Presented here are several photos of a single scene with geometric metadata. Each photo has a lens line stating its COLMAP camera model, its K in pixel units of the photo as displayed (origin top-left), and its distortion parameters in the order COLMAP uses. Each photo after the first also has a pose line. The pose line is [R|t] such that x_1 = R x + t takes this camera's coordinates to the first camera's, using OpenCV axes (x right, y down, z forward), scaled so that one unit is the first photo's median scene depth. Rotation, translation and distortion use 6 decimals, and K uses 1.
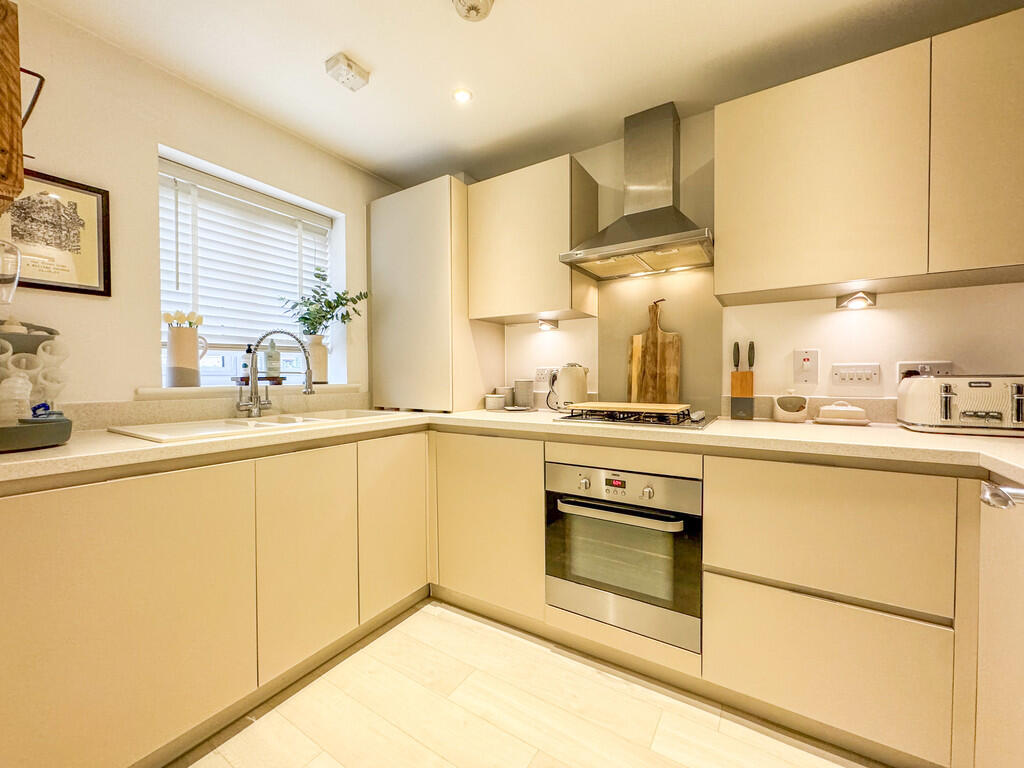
lens RADIAL K [[416.5, 0, 507.4], [0, 416.5, 382.3], [0, 0, 1]] dist [-0.001140, 0.000052]
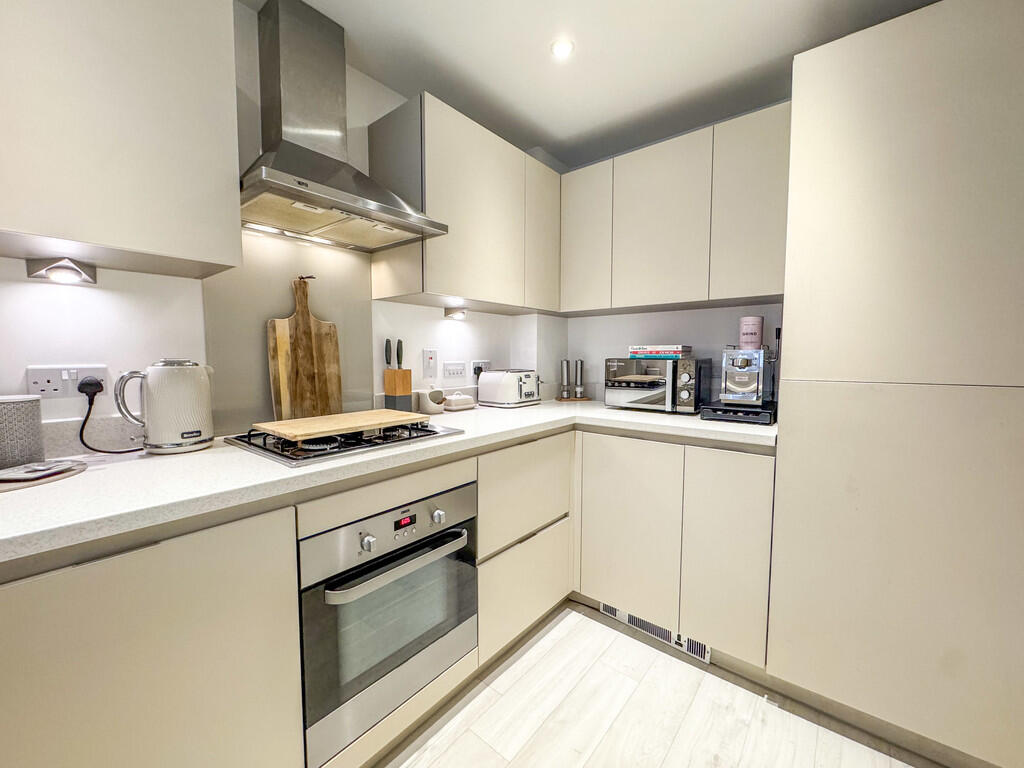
lens RADIAL K [[416.5, 0, 507.4], [0, 416.5, 382.3], [0, 0, 1]] dist [-0.001140, 0.000052]
pose [[0.114742, -0.061061, 0.991517, -0.375745], [0.012756, 0.998117, 0.059991, -0.048237], [-0.993313, 0.005764, 0.115304, 0.580672]]
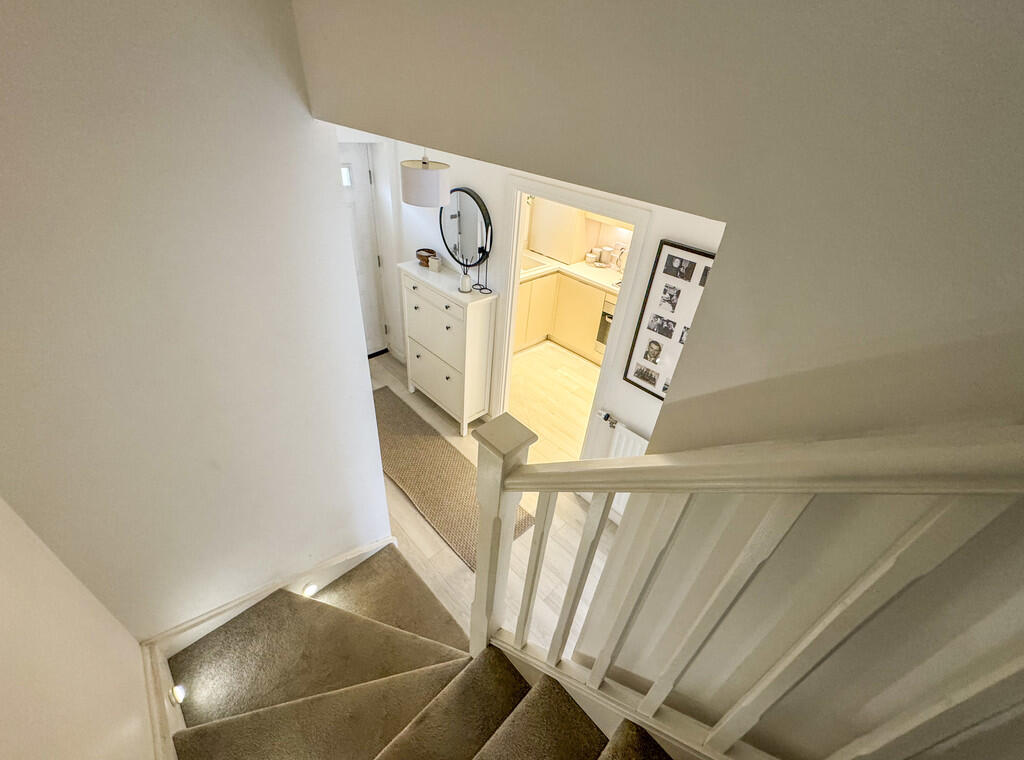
lens RADIAL K [[419.6, 0, 512.0], [0, 419.6, 380.0], [0, 0, 1]] dist [0.000009, -0.000002]
pose [[0.972795, 0.192272, -0.129234, -0.029339], [-0.088894, 0.824940, 0.558187, -0.700834], [0.213934, -0.531513, 0.819589, -1.300221]]
